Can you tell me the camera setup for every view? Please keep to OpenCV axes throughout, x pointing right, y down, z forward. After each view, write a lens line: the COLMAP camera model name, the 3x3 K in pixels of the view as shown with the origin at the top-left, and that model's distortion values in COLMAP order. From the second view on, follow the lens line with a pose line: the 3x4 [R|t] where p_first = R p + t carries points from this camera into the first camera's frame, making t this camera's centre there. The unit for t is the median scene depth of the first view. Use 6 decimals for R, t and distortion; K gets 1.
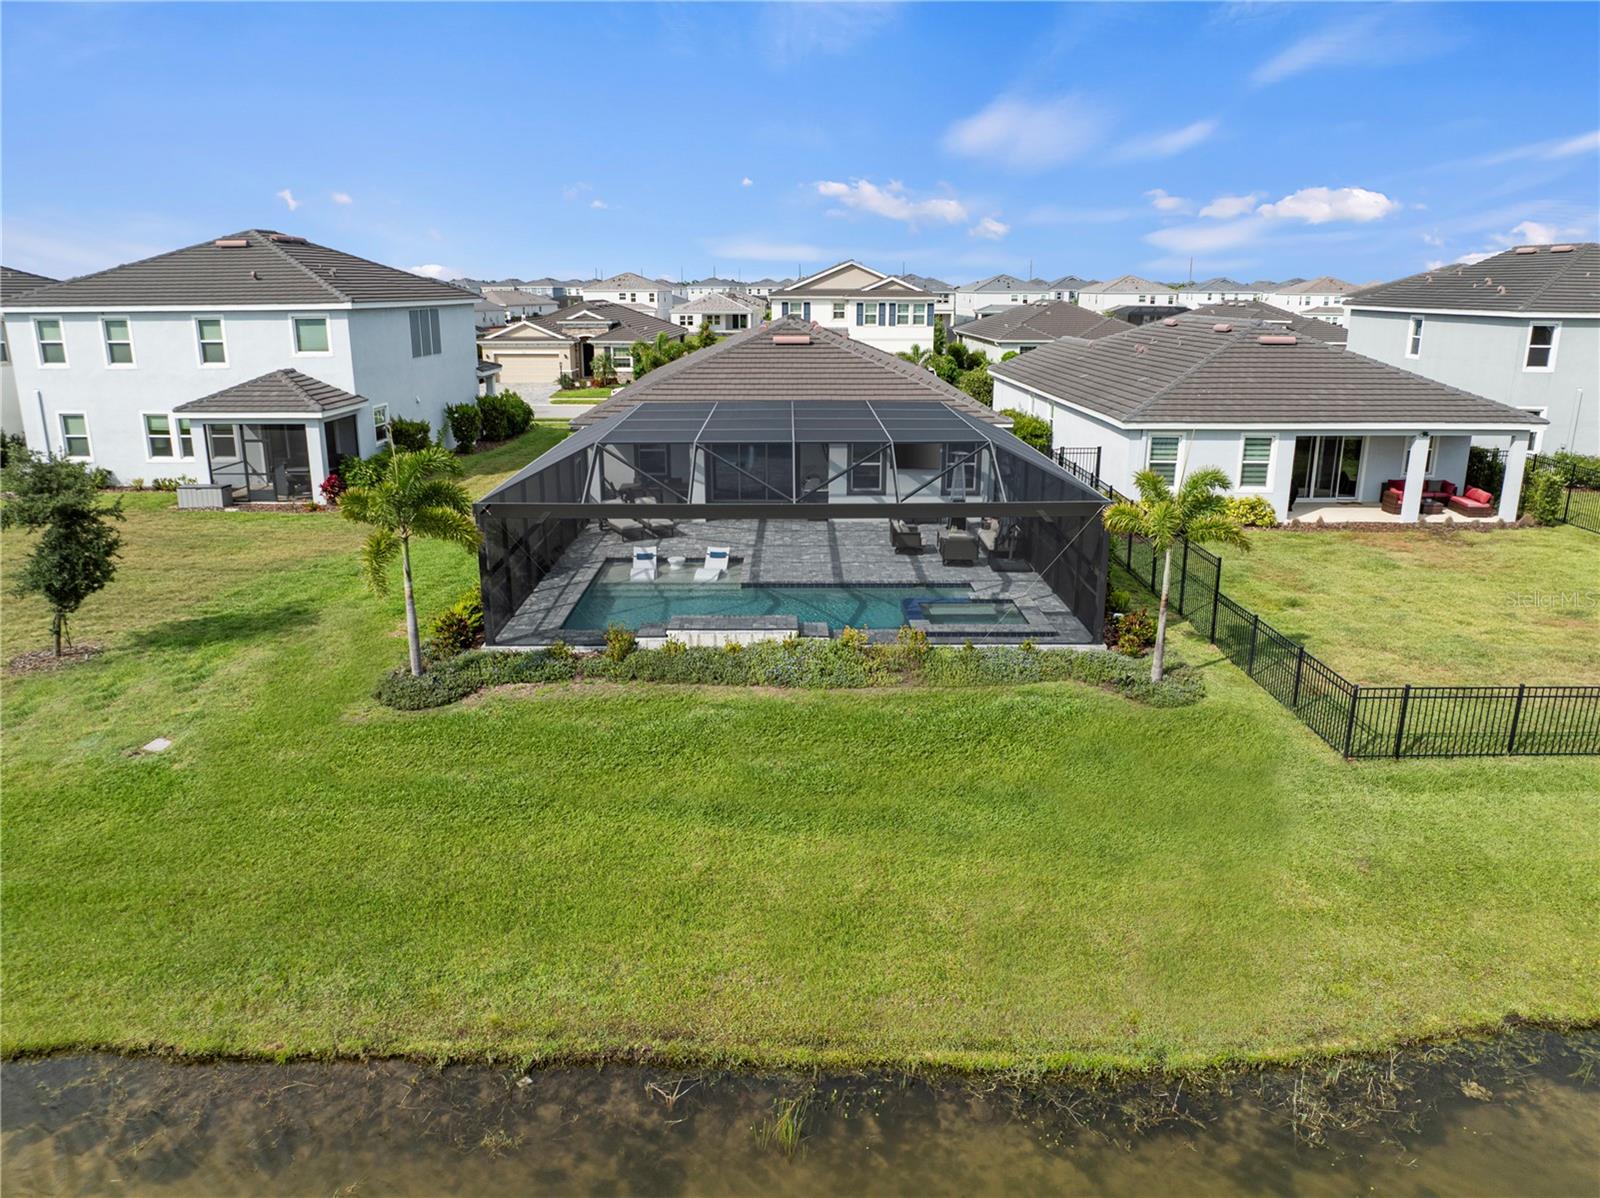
lens RADIAL K [[1116.7, 0, 830.4], [0, 1116.7, 599.9], [0, 0, 1]] dist [-0.045042, 0.017943]
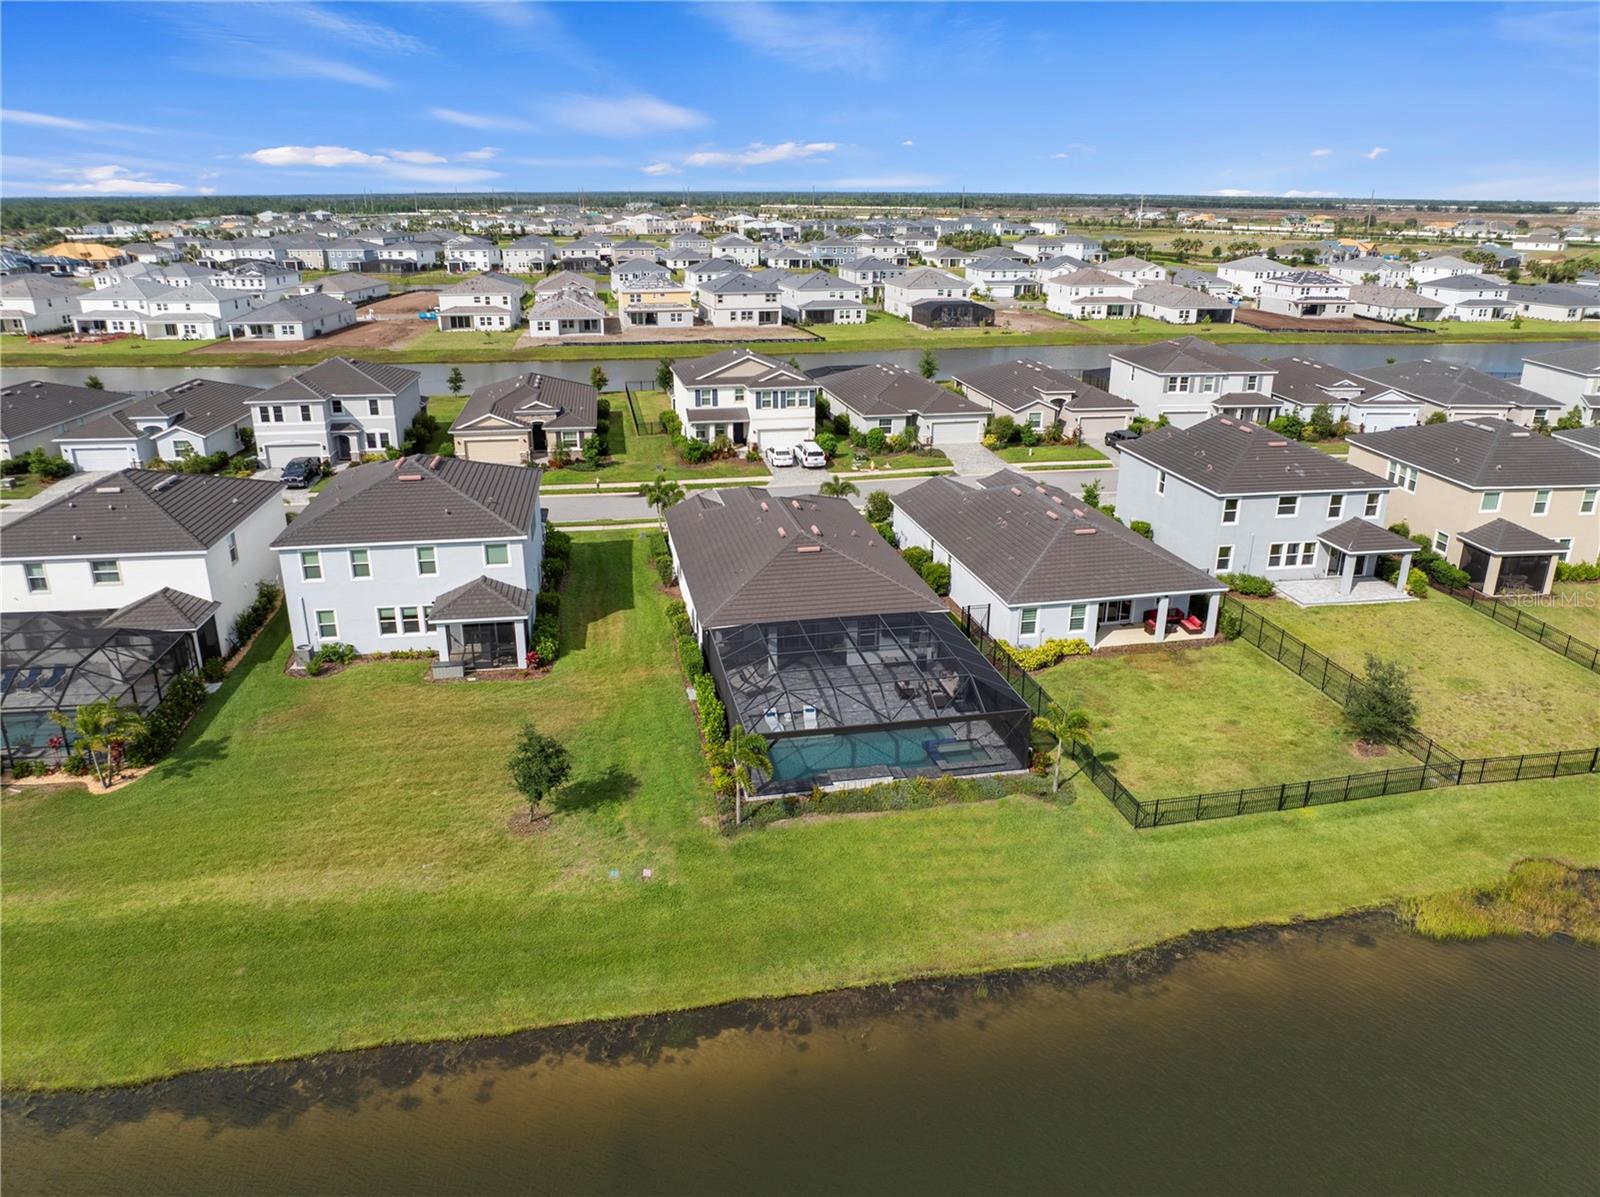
lens RADIAL K [[1116.7, 0, 830.4], [0, 1116.7, 599.4], [0, 0, 1]] dist [-0.045042, 0.017943]
pose [[0.980262, -0.058472, 0.188859, -0.454002], [0.041614, 0.994887, 0.092026, -0.438892], [-0.193274, -0.082351, 0.977683, -0.888278]]
